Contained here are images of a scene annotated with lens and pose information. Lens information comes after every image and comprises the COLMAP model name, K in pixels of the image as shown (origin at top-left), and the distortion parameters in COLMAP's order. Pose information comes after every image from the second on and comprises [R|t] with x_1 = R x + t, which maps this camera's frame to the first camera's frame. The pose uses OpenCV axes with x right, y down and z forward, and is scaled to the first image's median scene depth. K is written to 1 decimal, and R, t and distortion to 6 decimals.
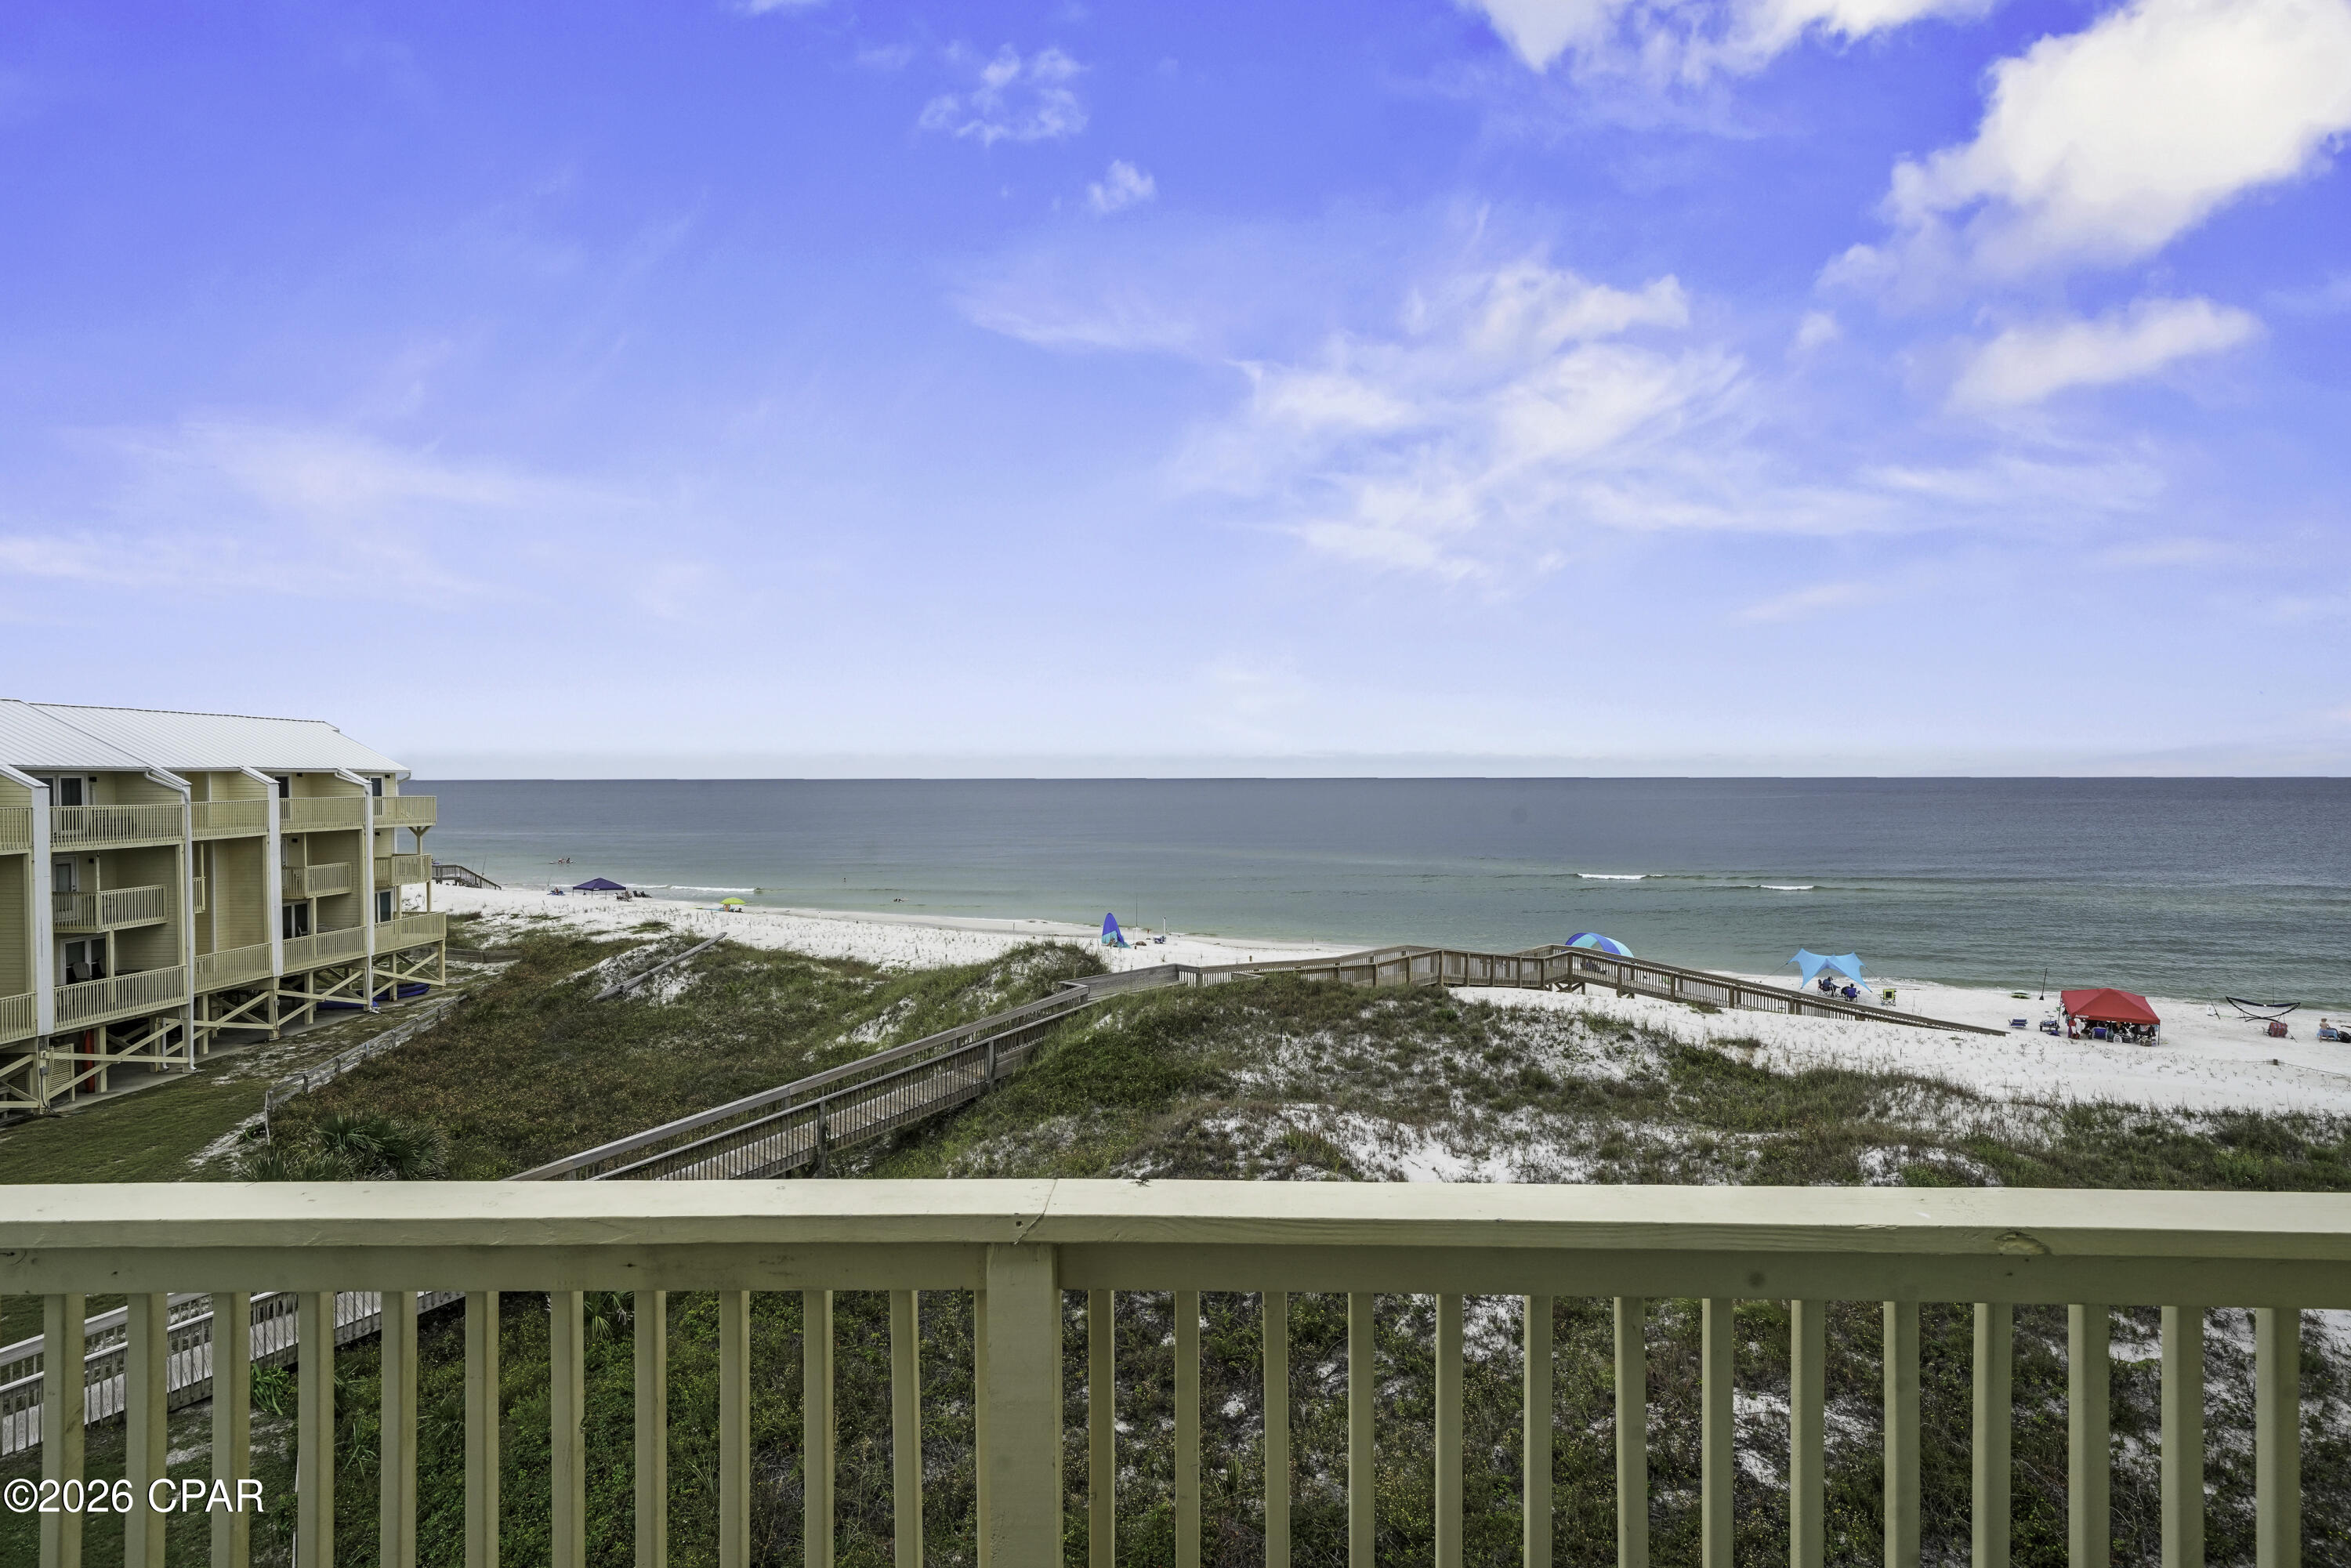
lens RADIAL K [[1176.0, 0, 1172.7], [0, 1176.0, 789.8], [0, 0, 1]] dist [0.018182, 0.002269]
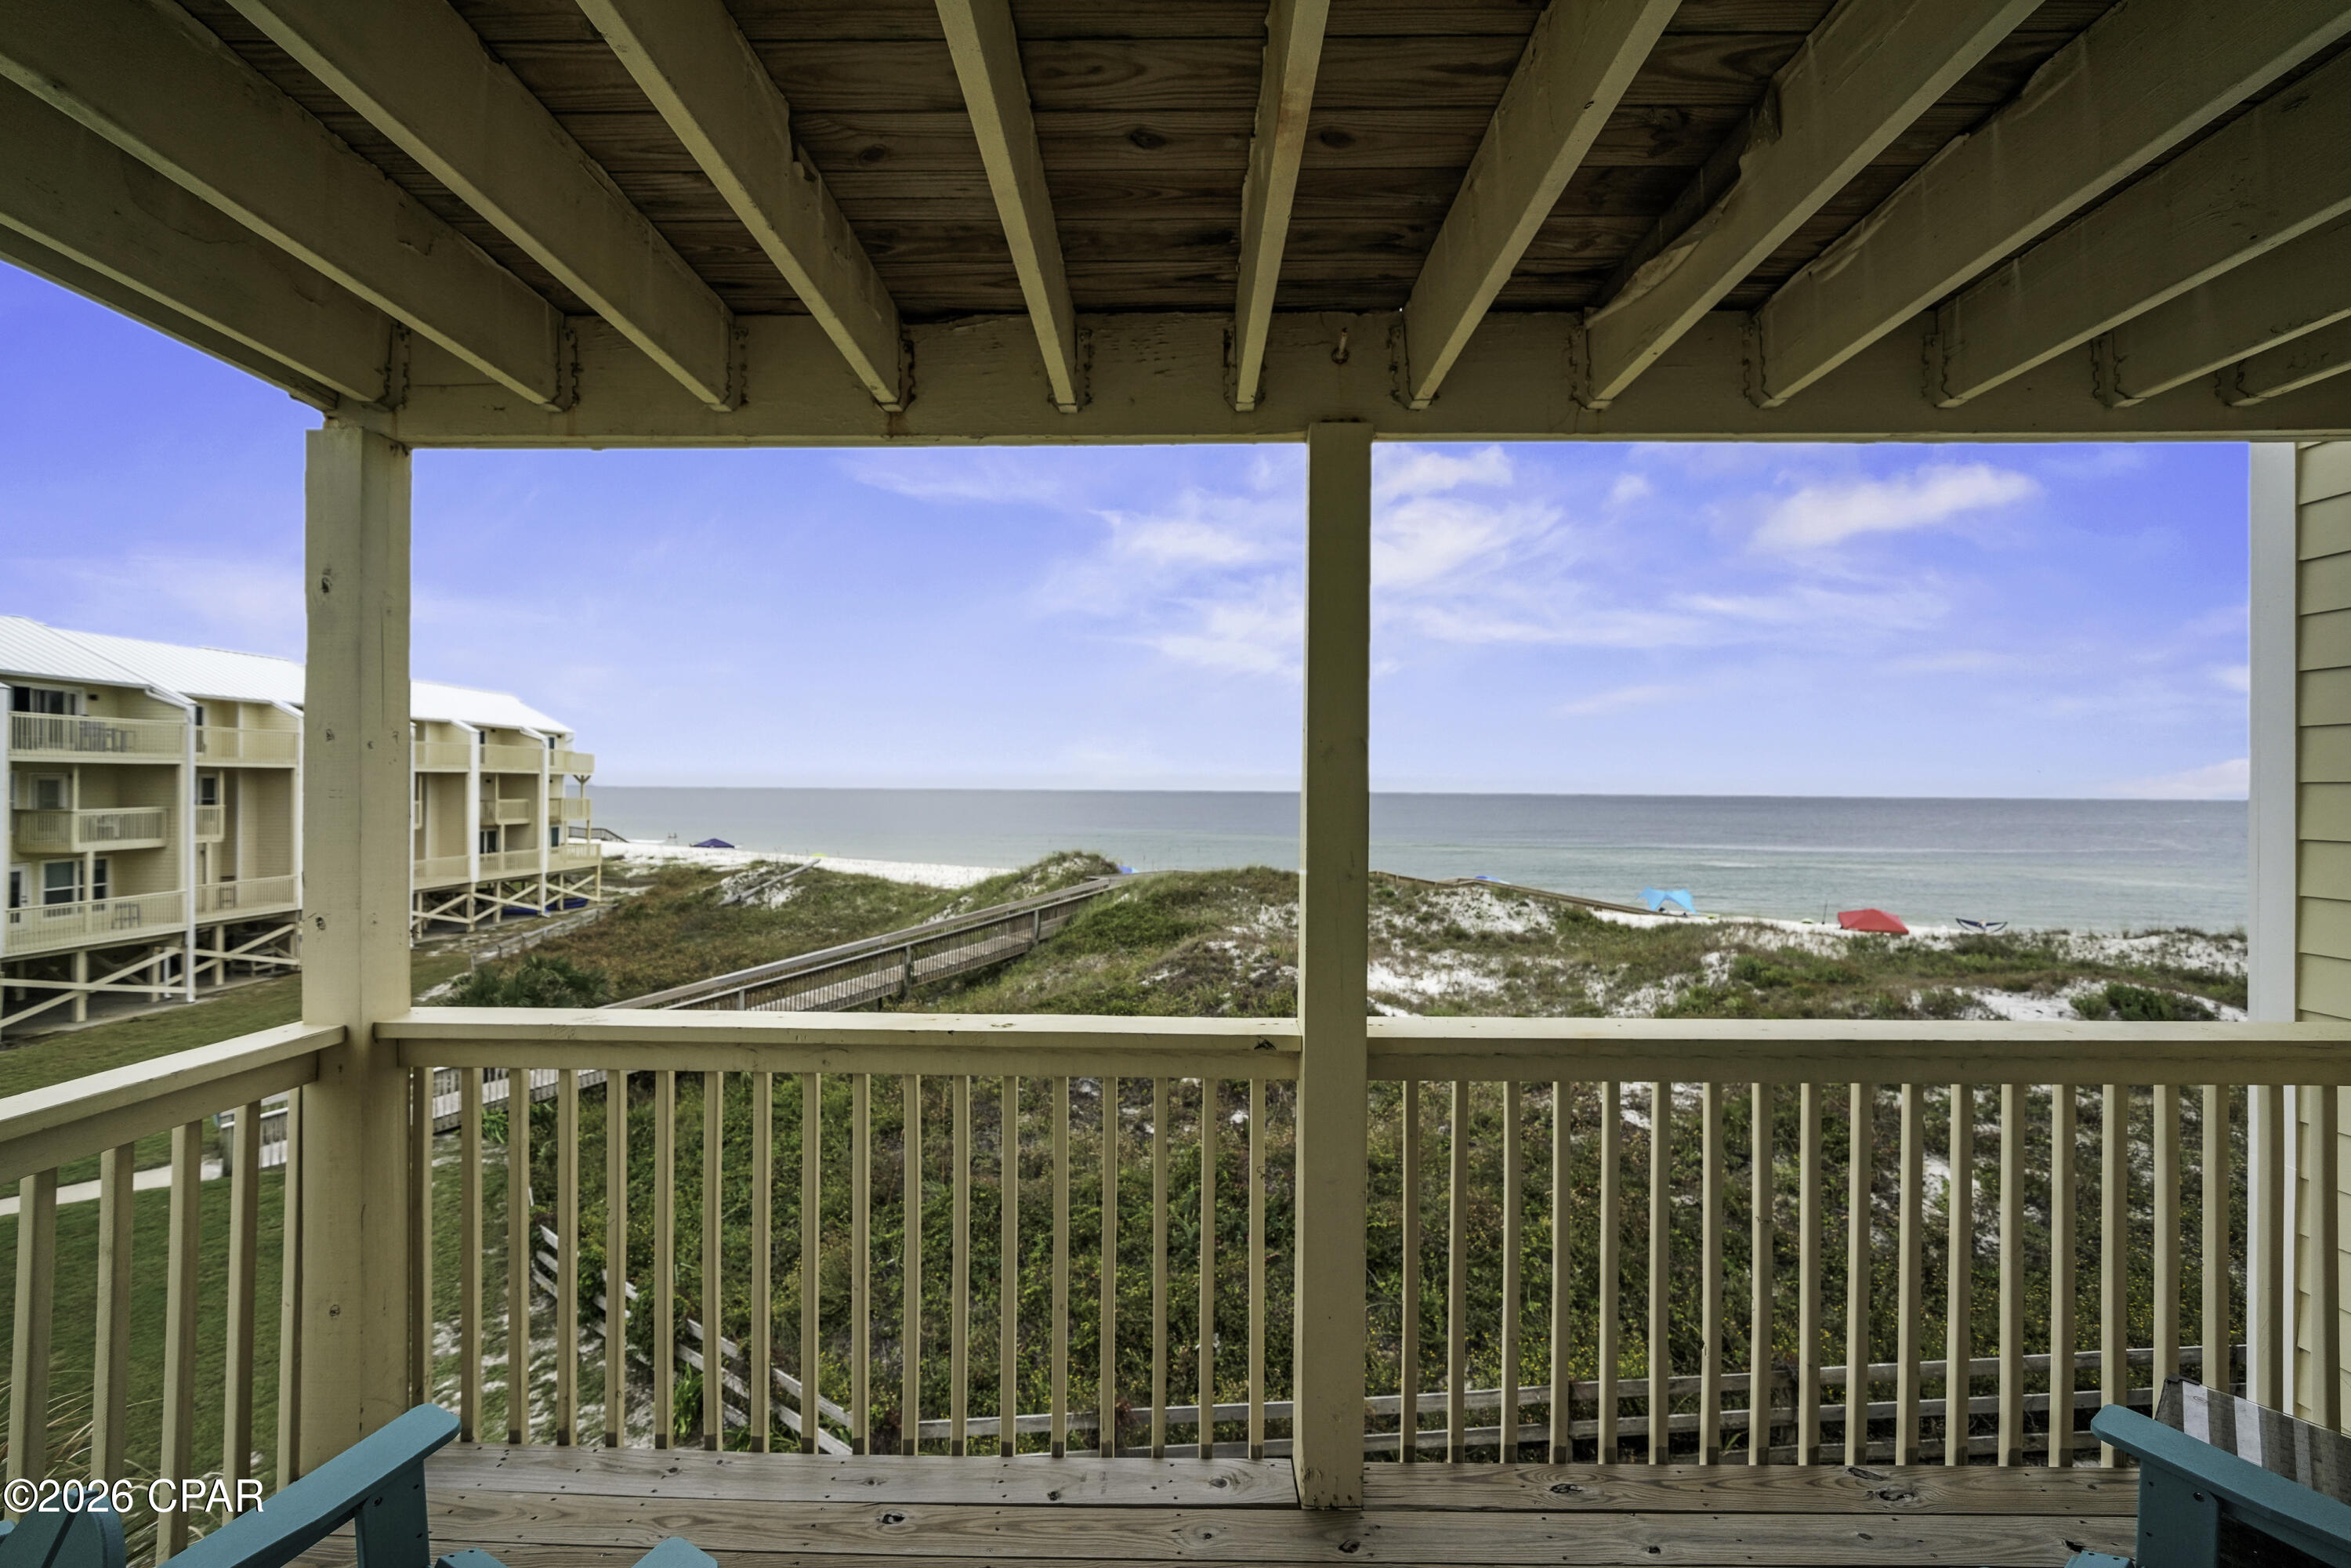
lens RADIAL K [[920.8, 0, 1174.9], [0, 920.8, 779.3], [0, 0, 1]] dist [-0.004653, 0.001988]
pose [[0.999730, 0.008464, 0.021658, -0.025515], [-0.007884, 0.999611, -0.026766, 0.096118], [-0.021876, 0.026588, 0.999407, -0.018858]]
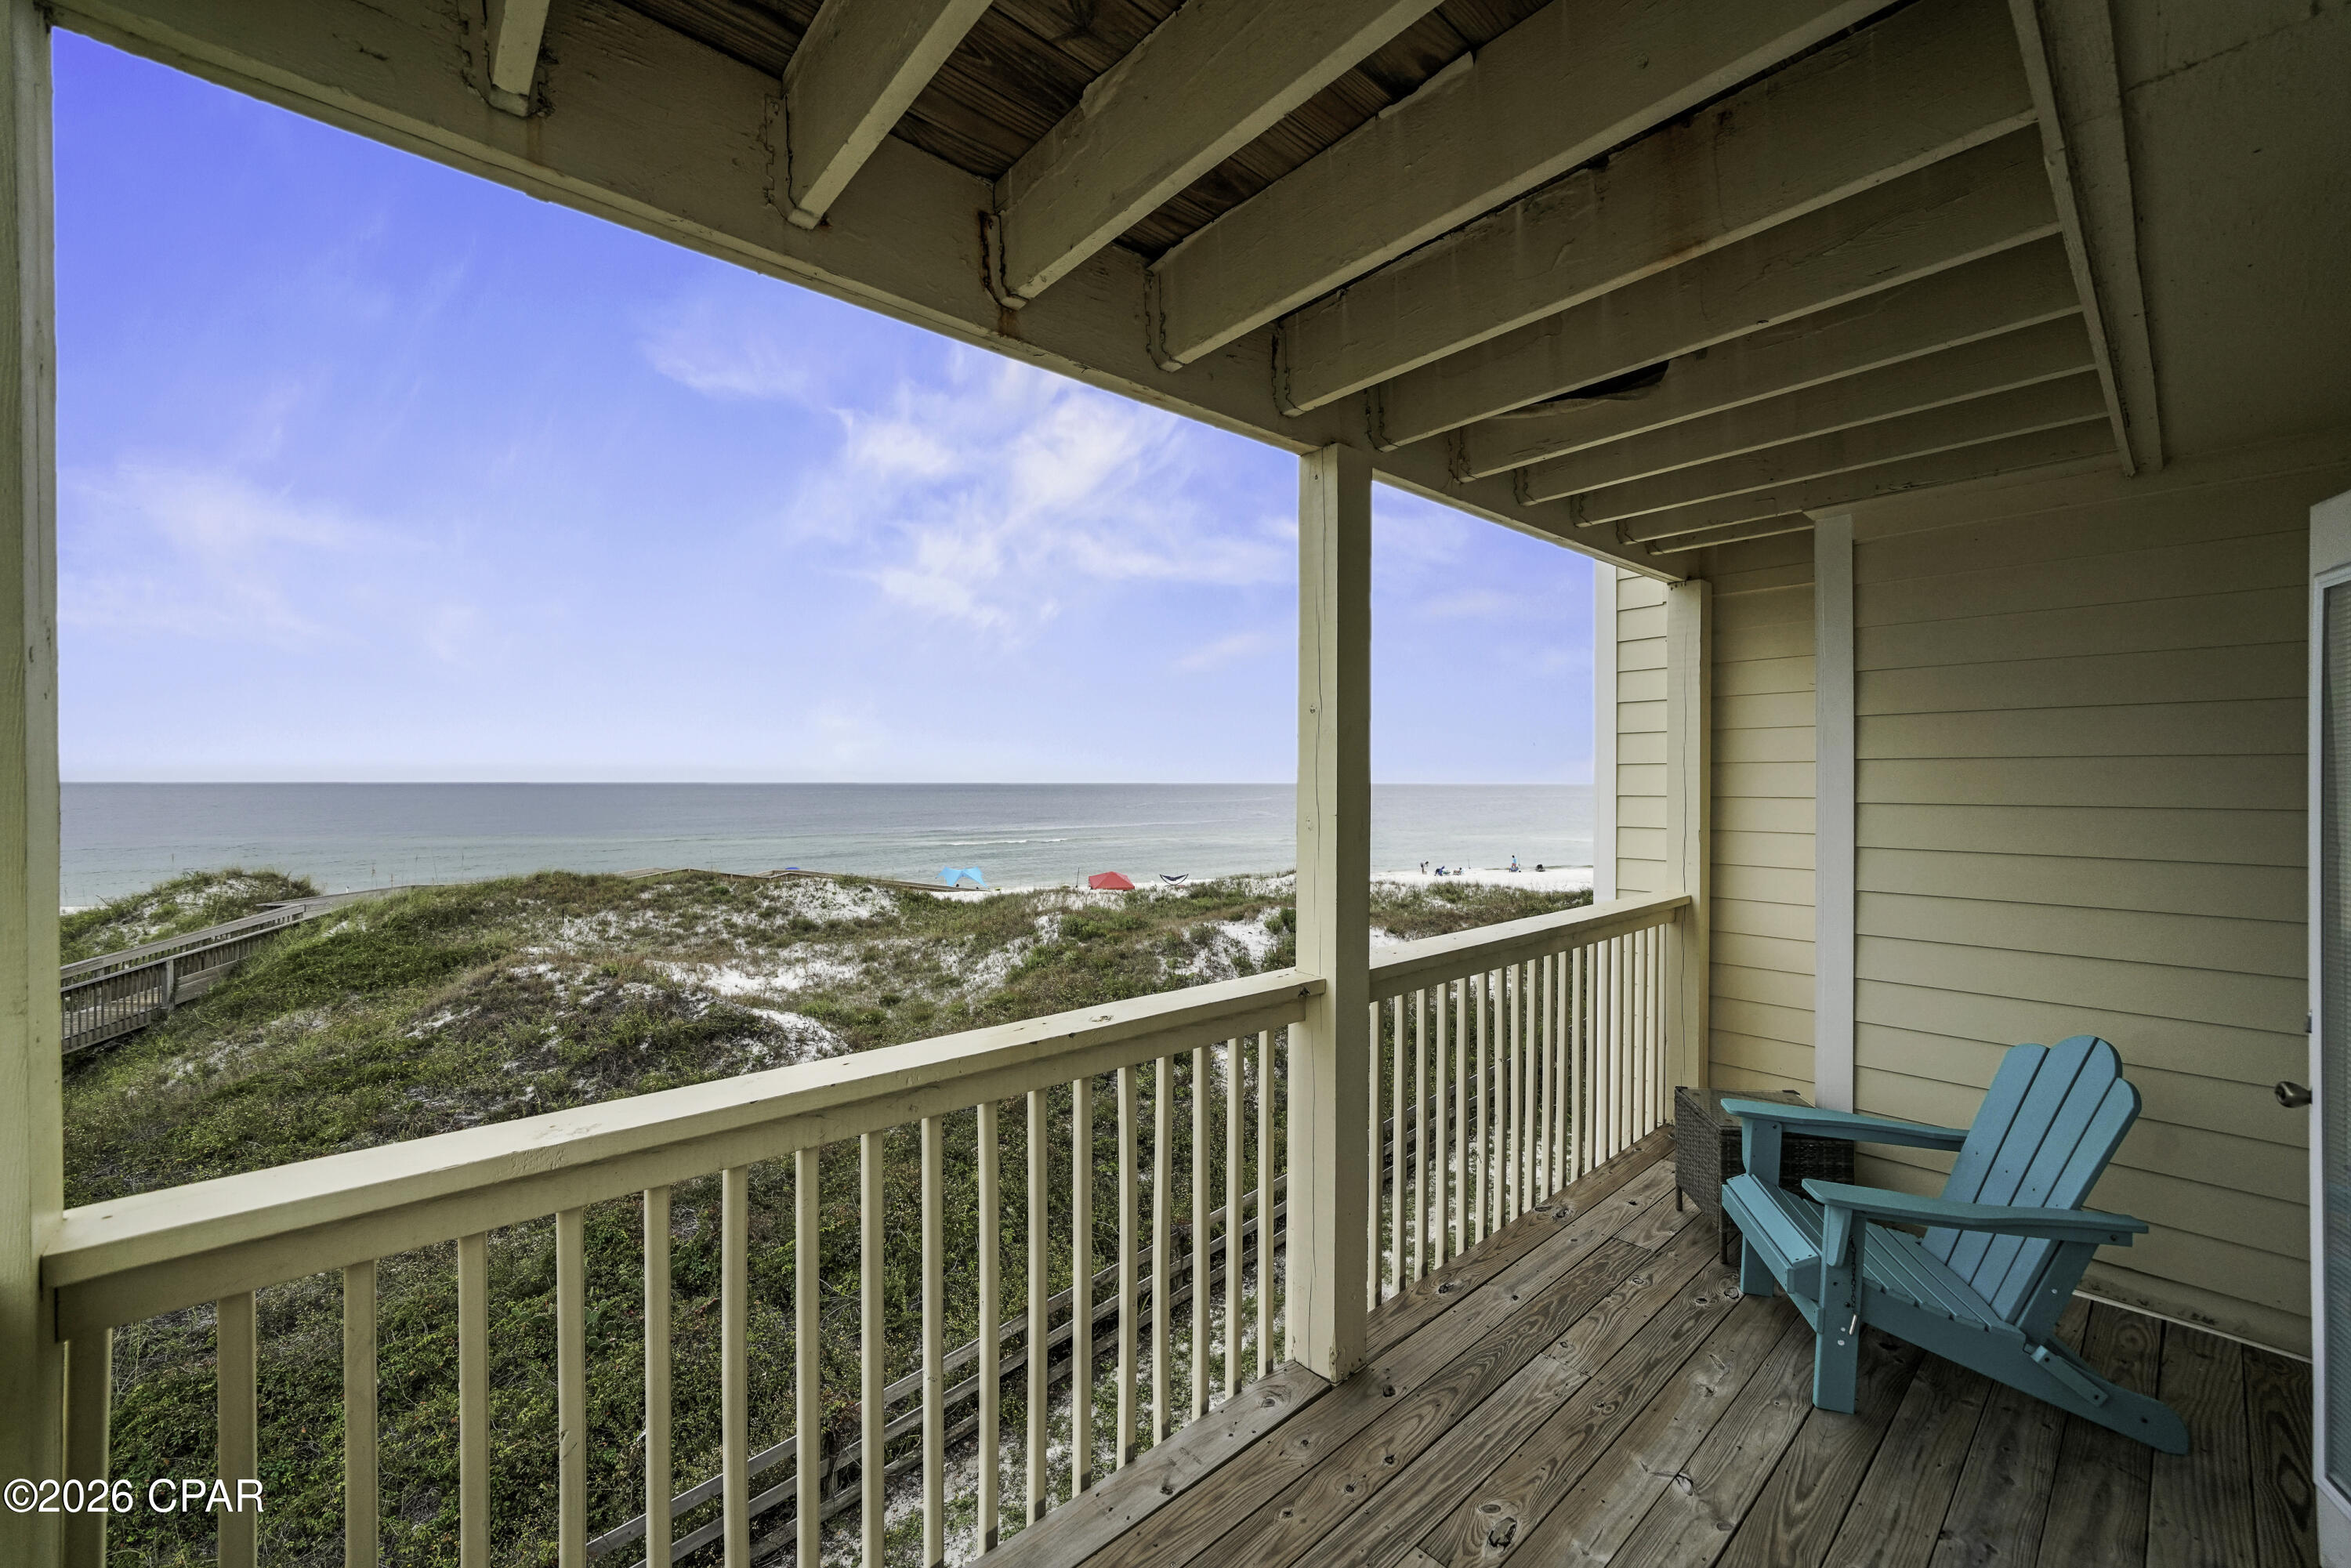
lens RADIAL K [[920.8, 0, 1153.3], [0, 920.8, 796.7], [0, 0, 1]] dist [-0.004653, 0.001988]
pose [[0.735265, -0.009220, 0.677717, -0.079175], [0.010476, 0.999943, 0.002239, 0.099618], [-0.677699, 0.005454, 0.735320, 0.009586]]
